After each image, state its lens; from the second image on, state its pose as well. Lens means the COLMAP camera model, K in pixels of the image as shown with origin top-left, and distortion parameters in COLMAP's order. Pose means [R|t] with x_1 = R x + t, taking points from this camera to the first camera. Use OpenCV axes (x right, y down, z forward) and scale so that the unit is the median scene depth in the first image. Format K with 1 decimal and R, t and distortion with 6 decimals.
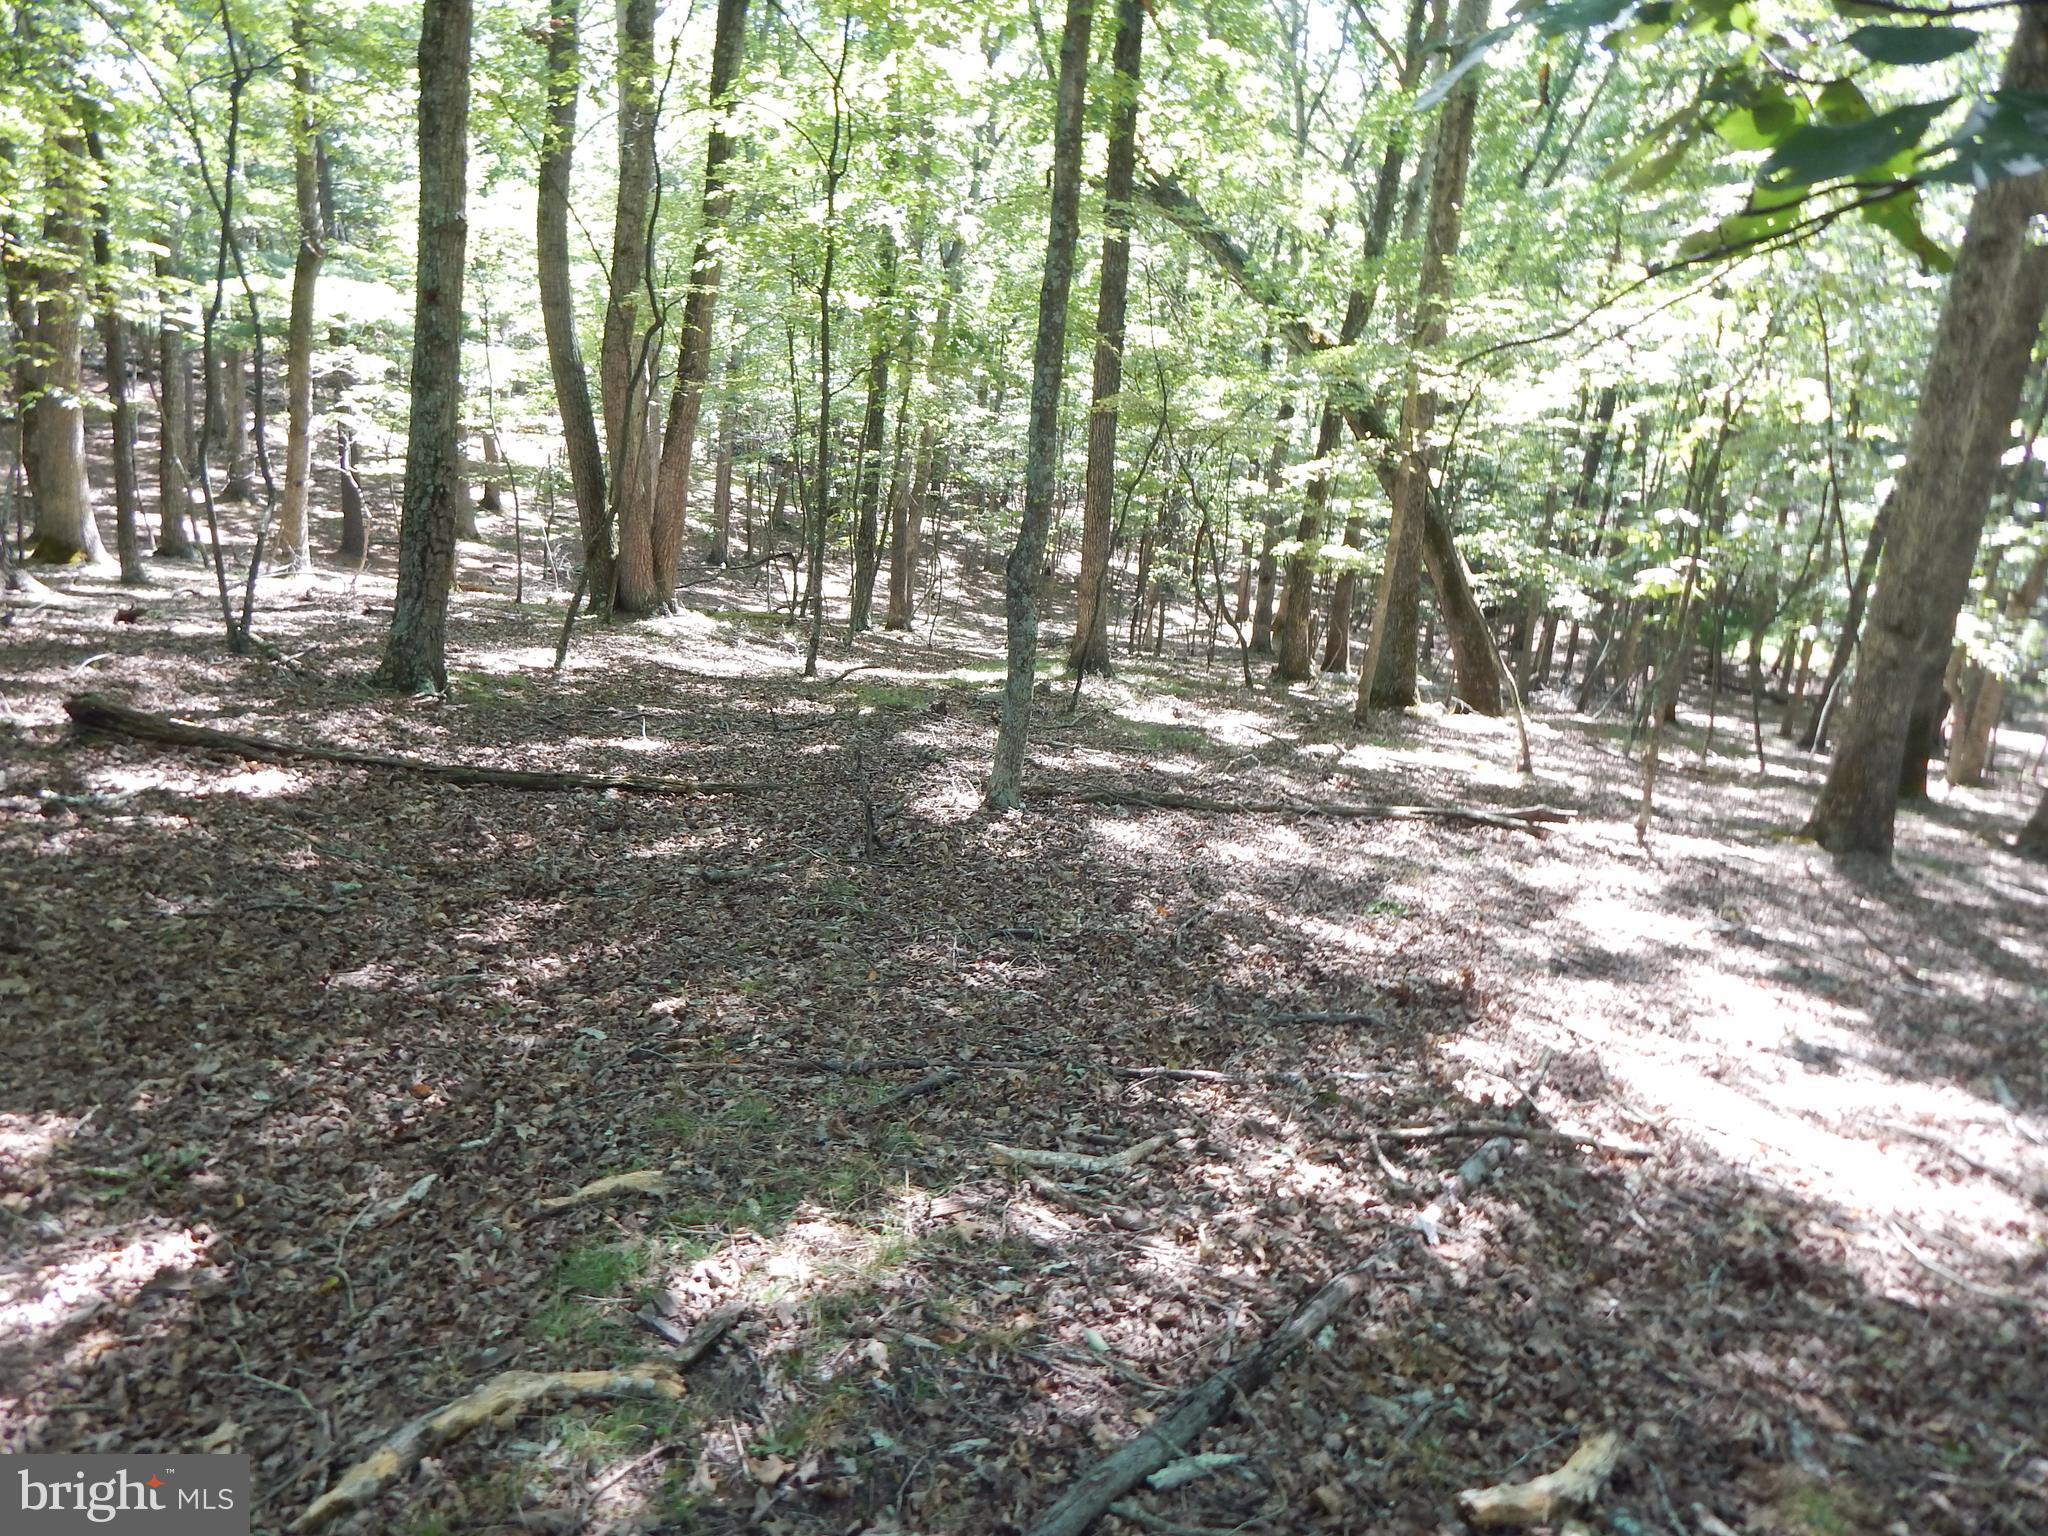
lens RADIAL K [[1319.8, 0, 1024.0], [0, 1319.8, 768.0], [0, 0, 1]] dist [0.003867, 0.000179]
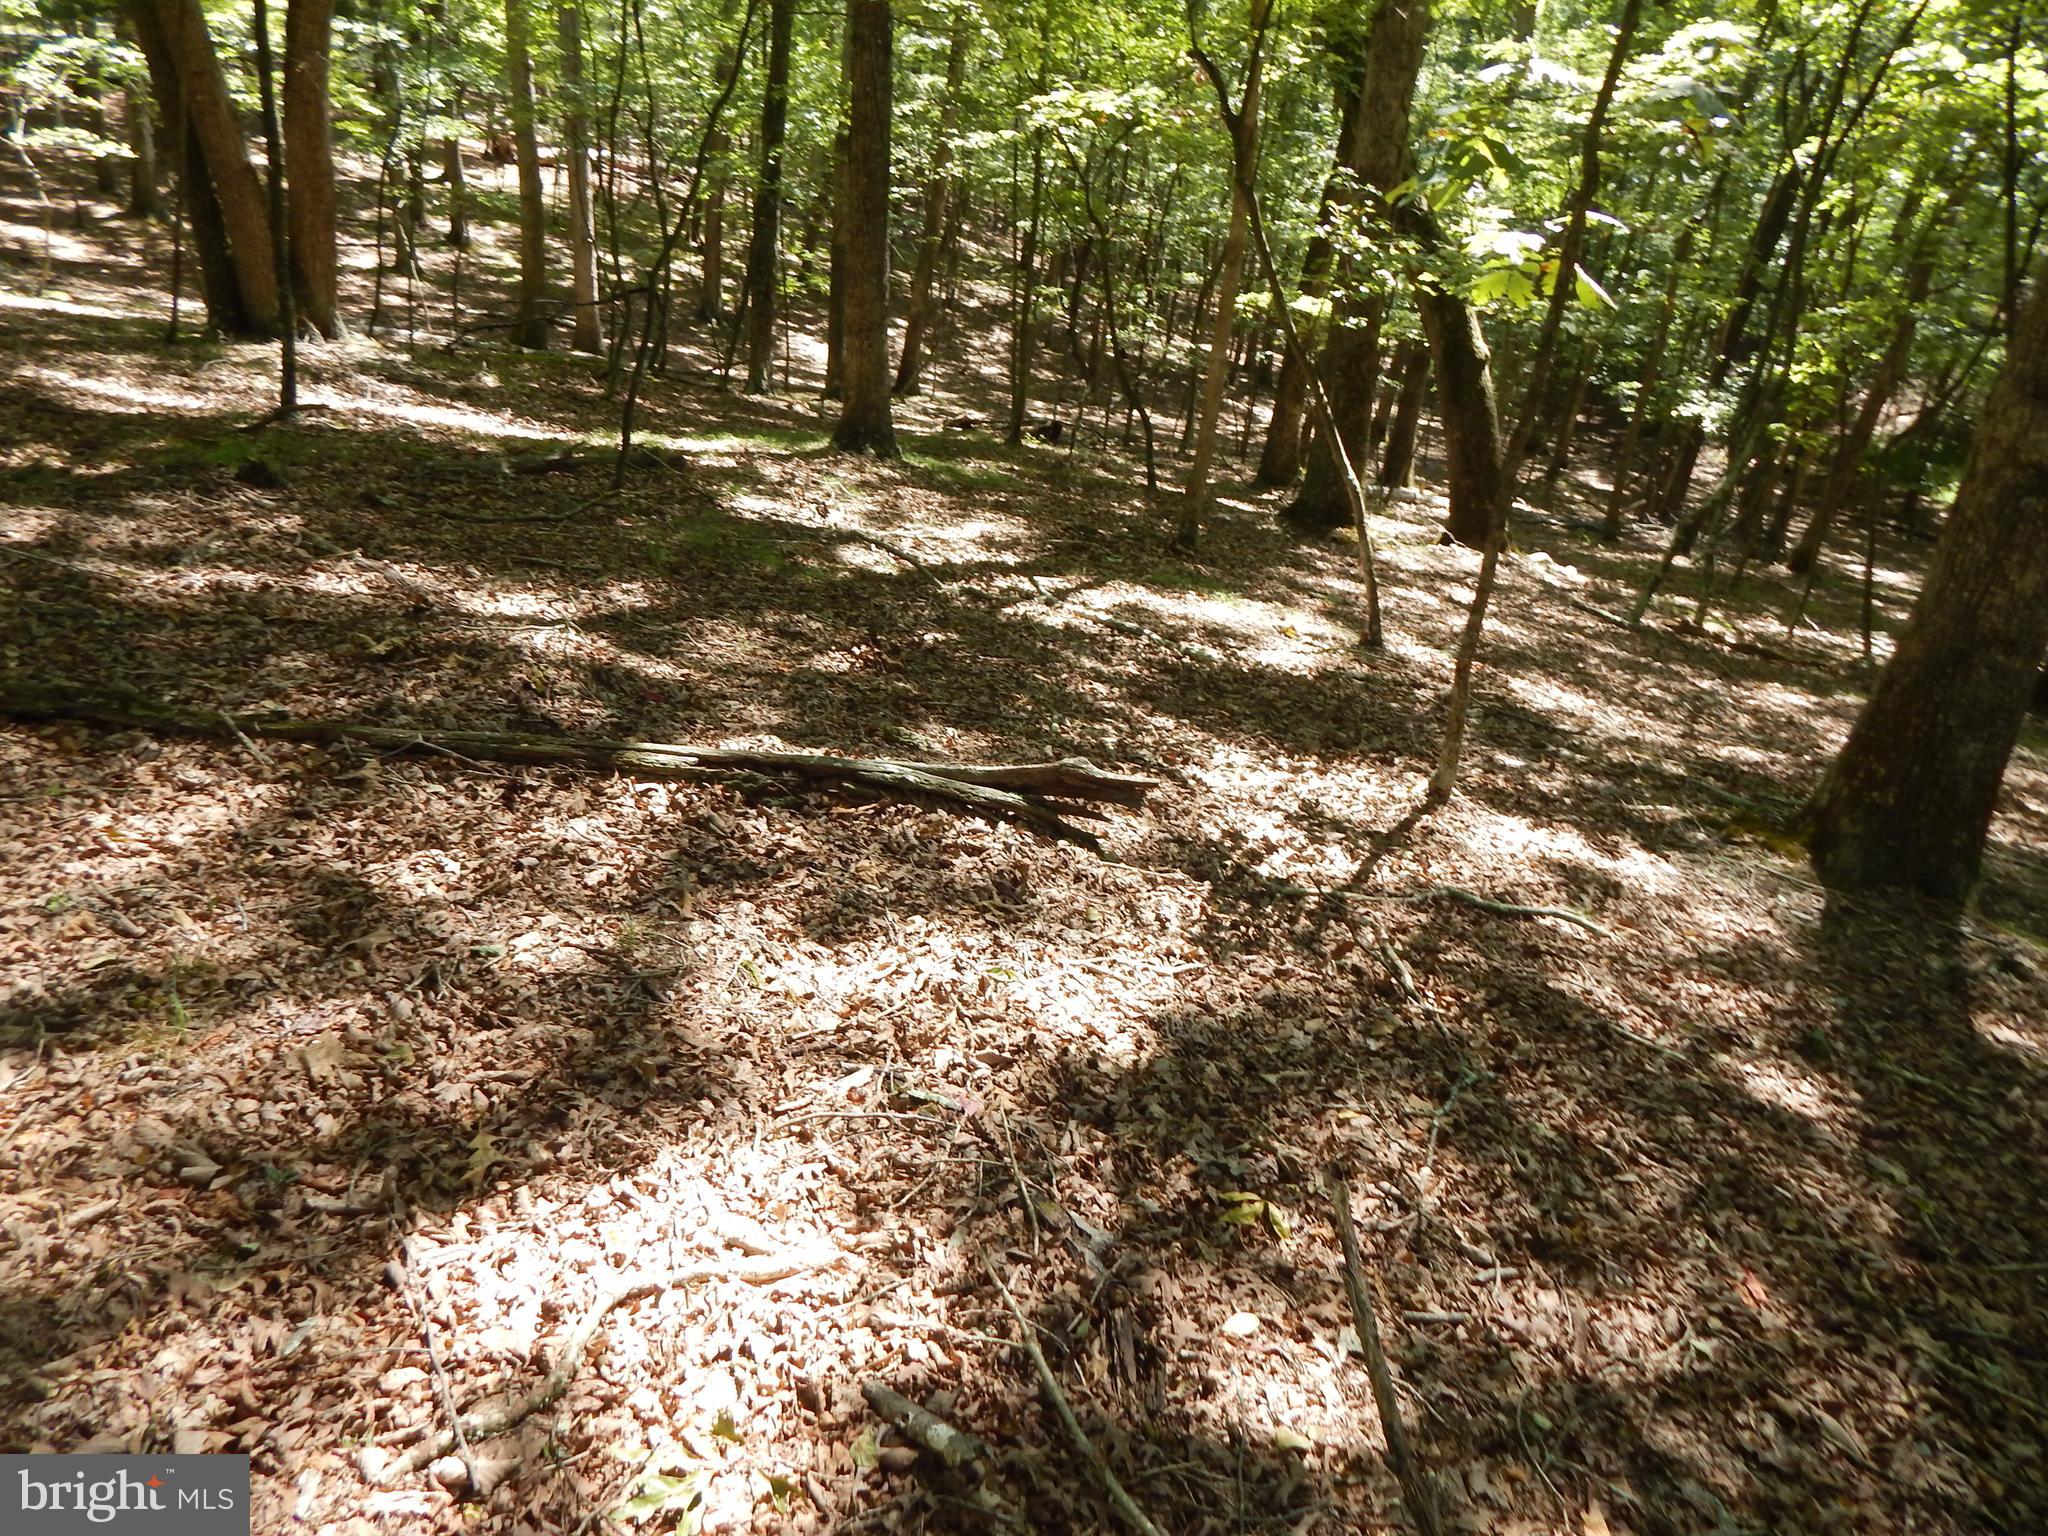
lens RADIAL K [[1319.8, 0, 1024.0], [0, 1319.8, 768.0], [0, 0, 1]] dist [0.003867, 0.000179]
pose [[0.994031, 0.073435, -0.080685, 0.225694], [-0.060660, 0.986713, 0.150726, -0.016560], [0.090681, -0.144932, 0.985277, 0.323424]]
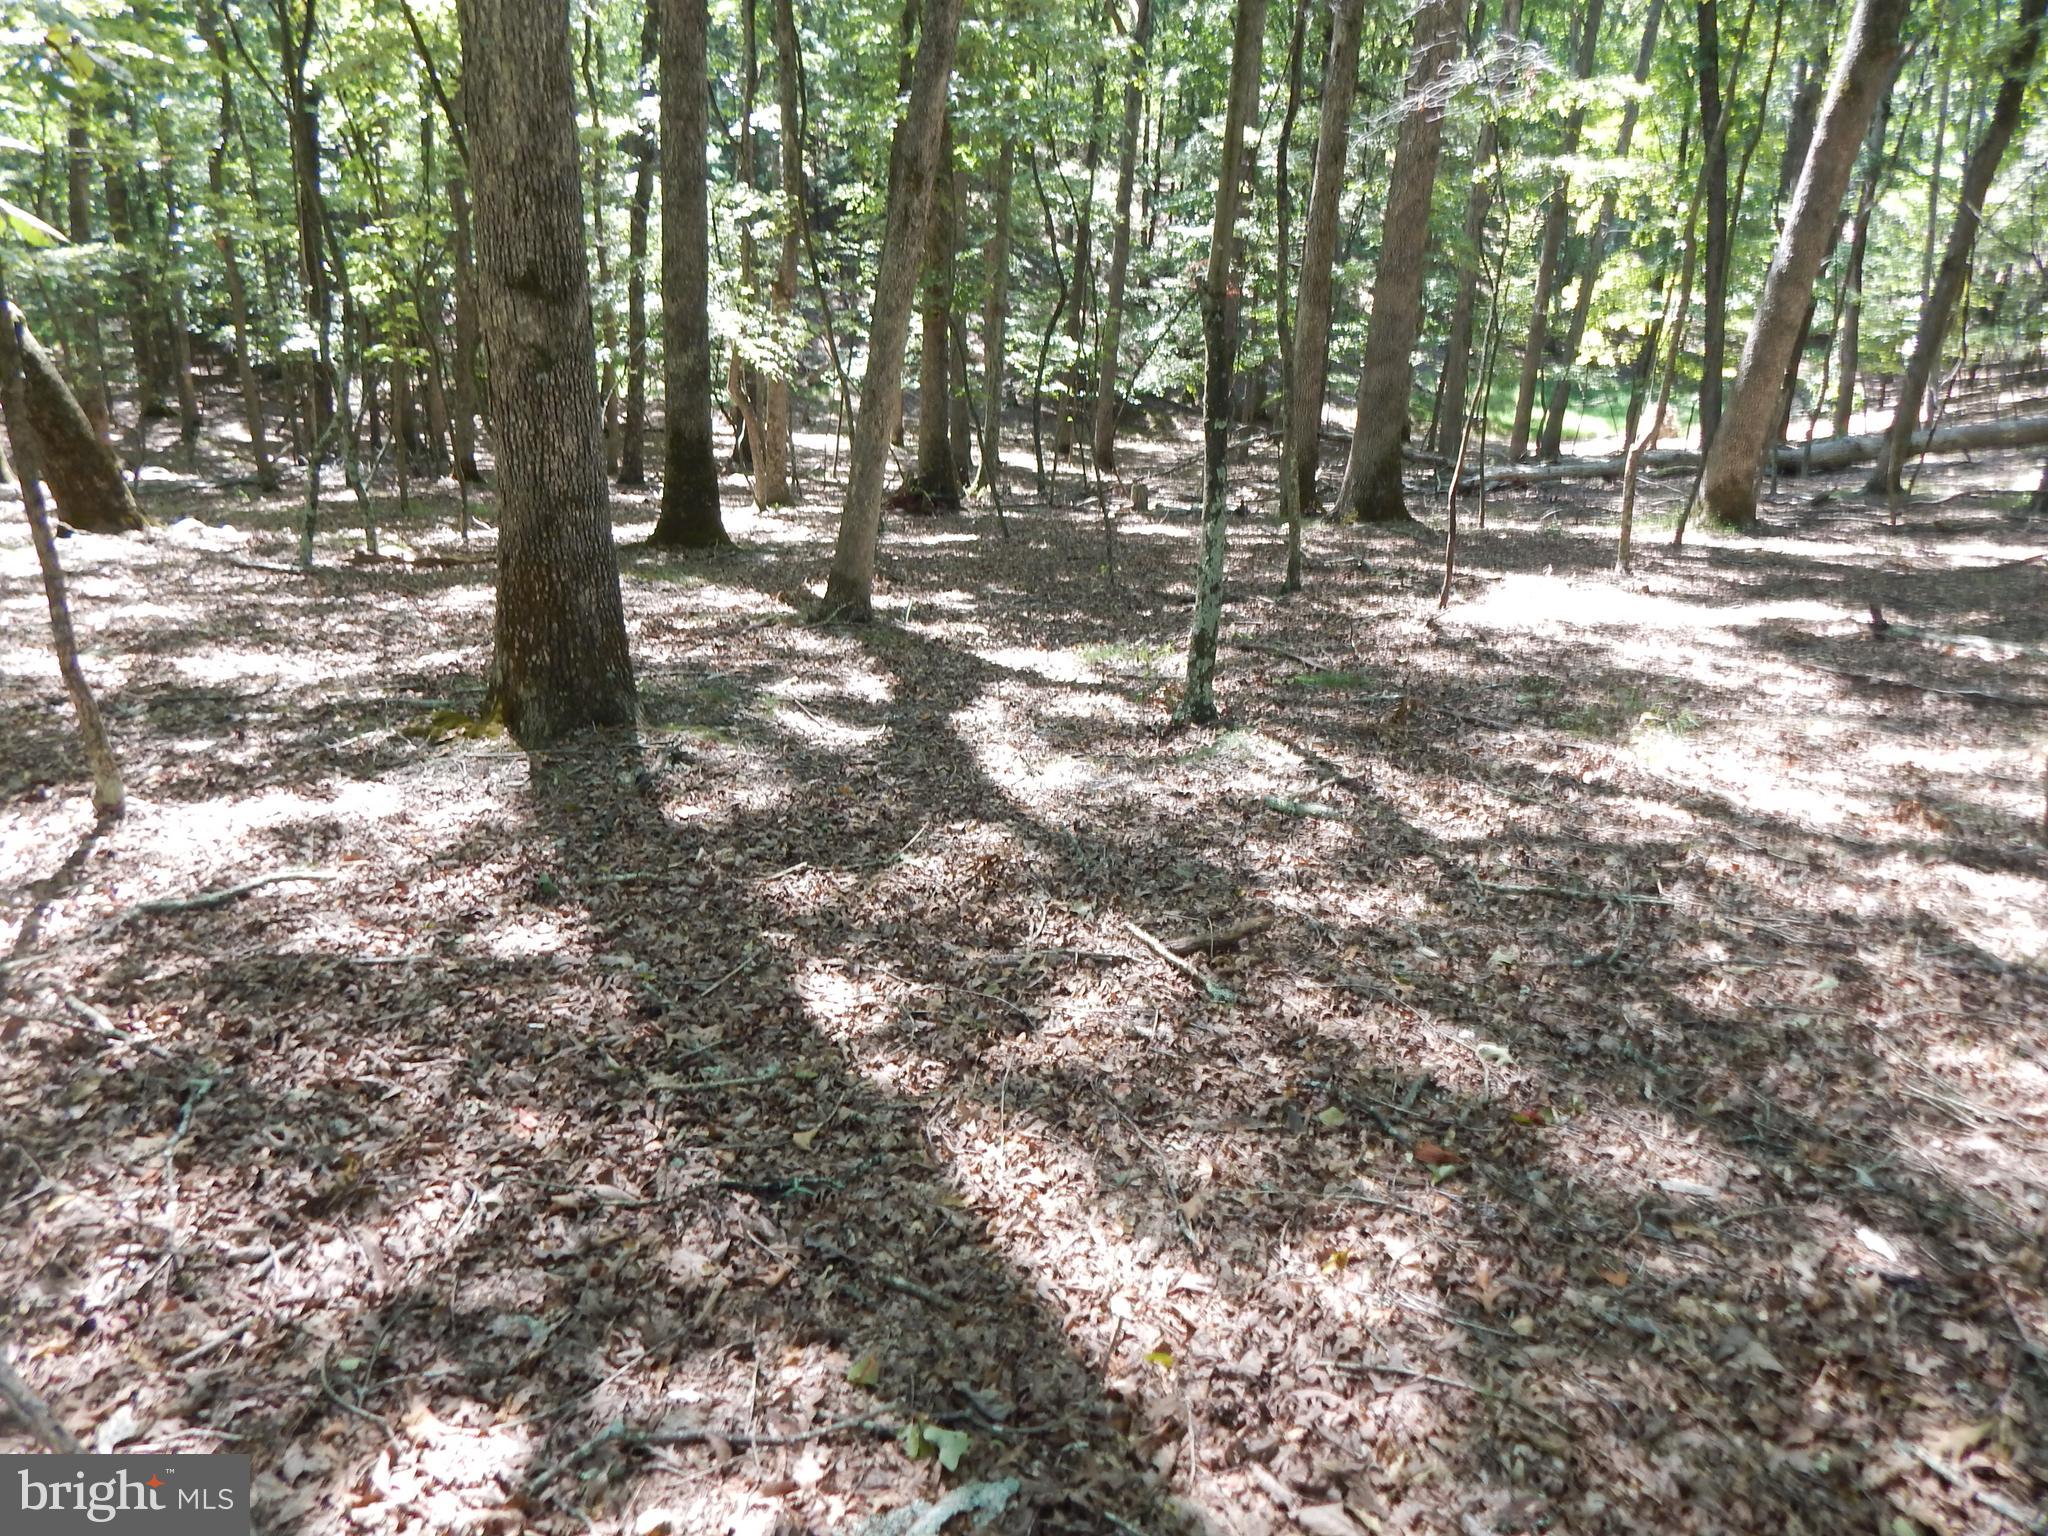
lens RADIAL K [[1319.8, 0, 1024.0], [0, 1319.8, 768.0], [0, 0, 1]] dist [0.003867, 0.000179]
pose [[0.691668, -0.307985, 0.653254, 0.252984], [0.188549, 0.950150, 0.248324, -0.010138], [-0.697169, -0.048587, 0.715258, 0.311520]]
